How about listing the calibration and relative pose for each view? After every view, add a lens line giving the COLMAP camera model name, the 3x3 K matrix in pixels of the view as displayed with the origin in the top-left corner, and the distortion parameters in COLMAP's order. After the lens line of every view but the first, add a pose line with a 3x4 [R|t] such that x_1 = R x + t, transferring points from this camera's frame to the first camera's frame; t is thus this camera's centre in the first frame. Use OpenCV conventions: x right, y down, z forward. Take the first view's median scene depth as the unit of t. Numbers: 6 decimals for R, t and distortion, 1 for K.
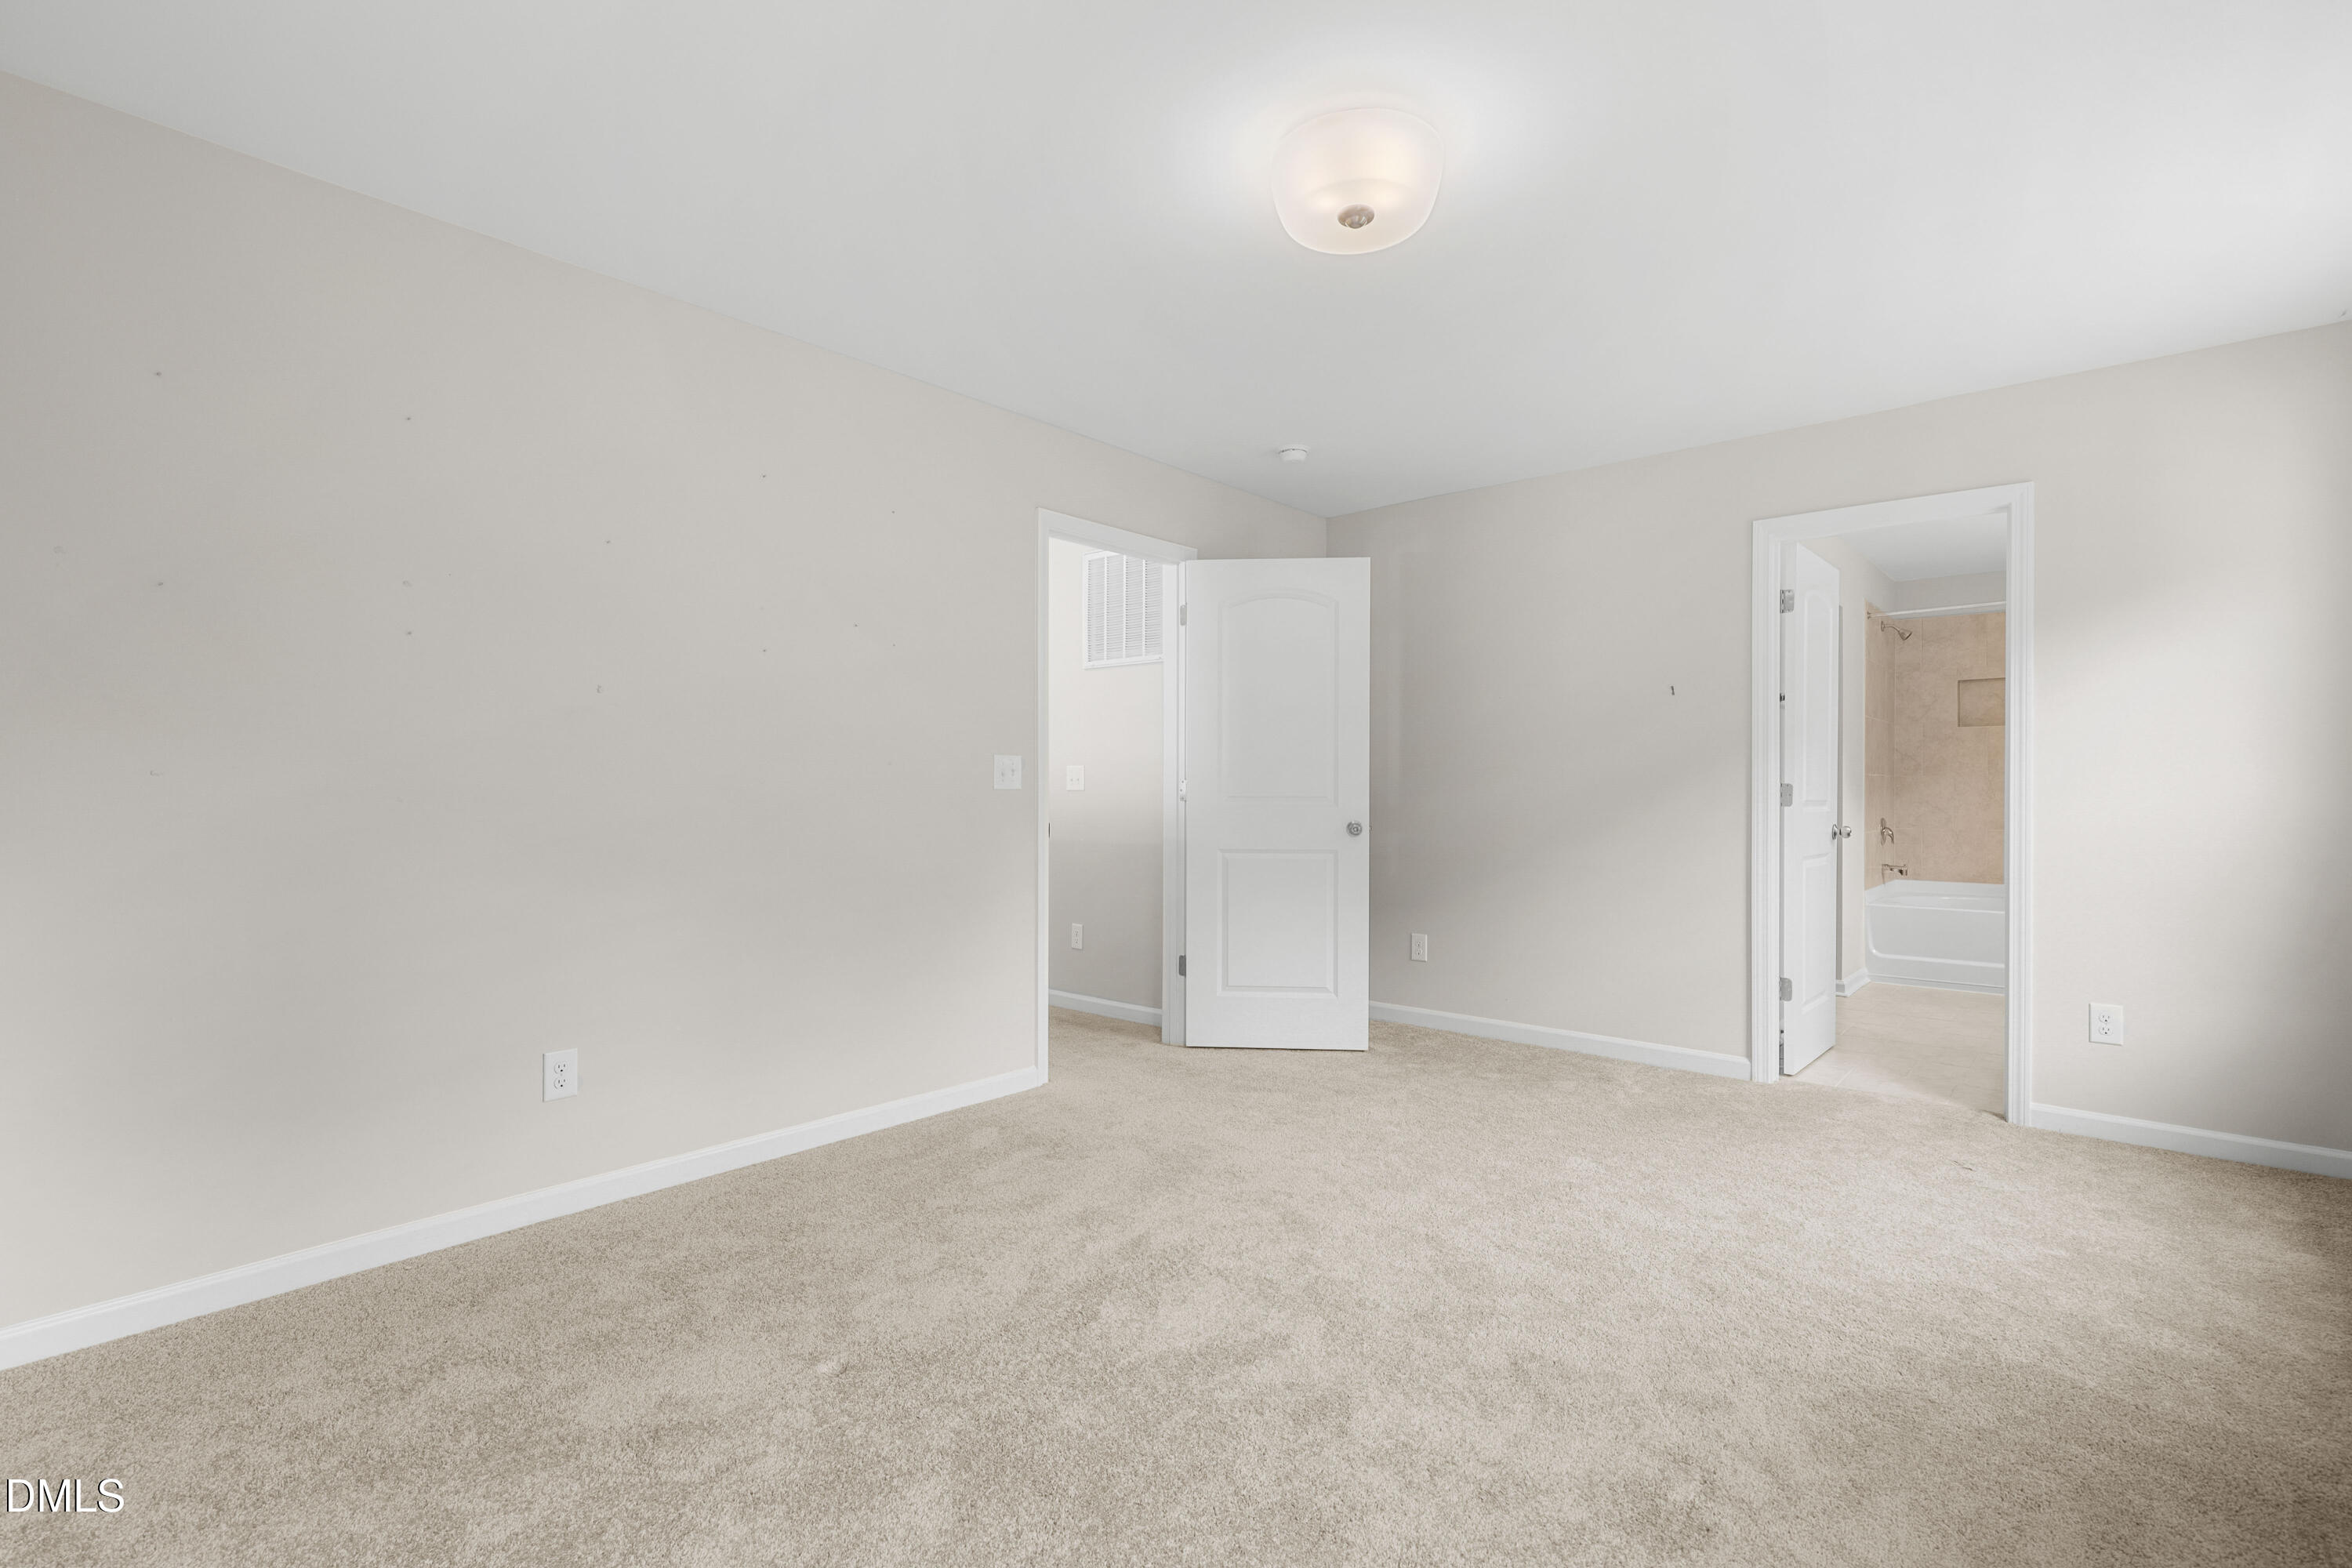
lens RADIAL K [[1070.8, 0, 1161.8], [0, 1070.8, 797.1], [0, 0, 1]] dist [0.002484, 0.000099]
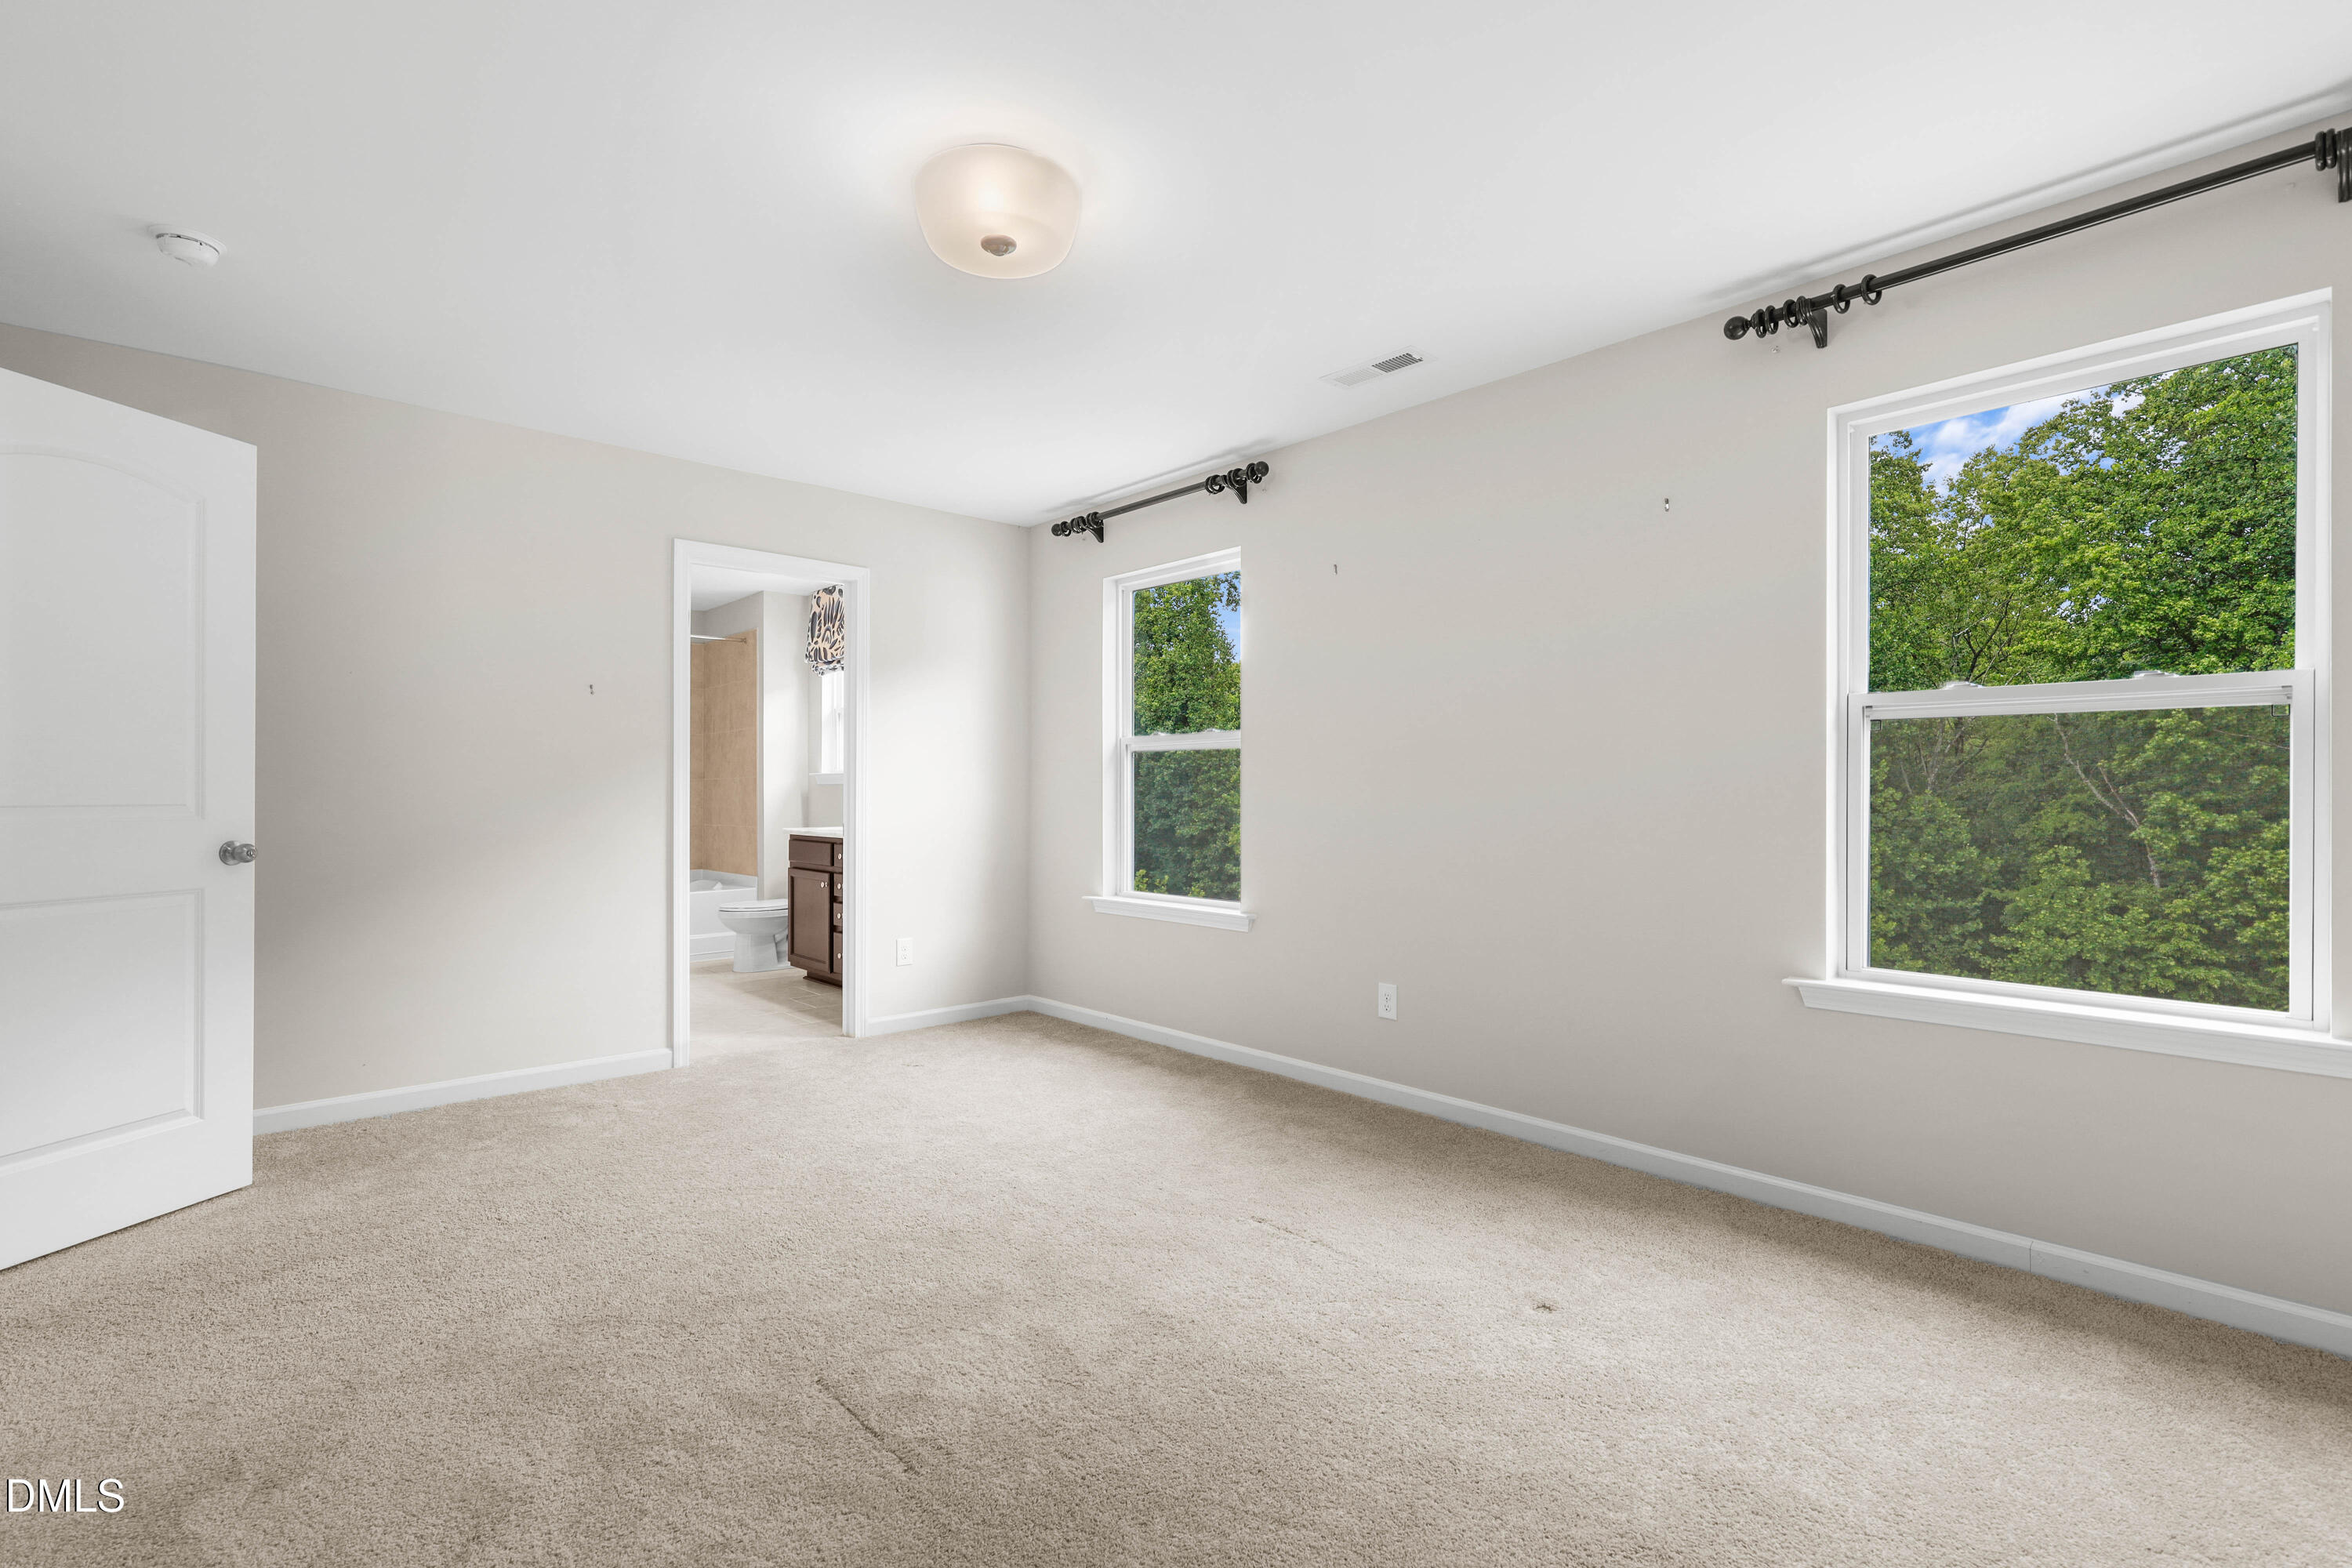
lens RADIAL K [[1070.8, 0, 1229.9], [0, 1070.8, 795.8], [0, 0, 1]] dist [0.002484, 0.000099]
pose [[0.104218, -0.008491, 0.994518, -0.421667], [0.008107, 0.999938, 0.007688, -0.005402], [-0.994521, 0.007262, 0.104280, 0.337131]]
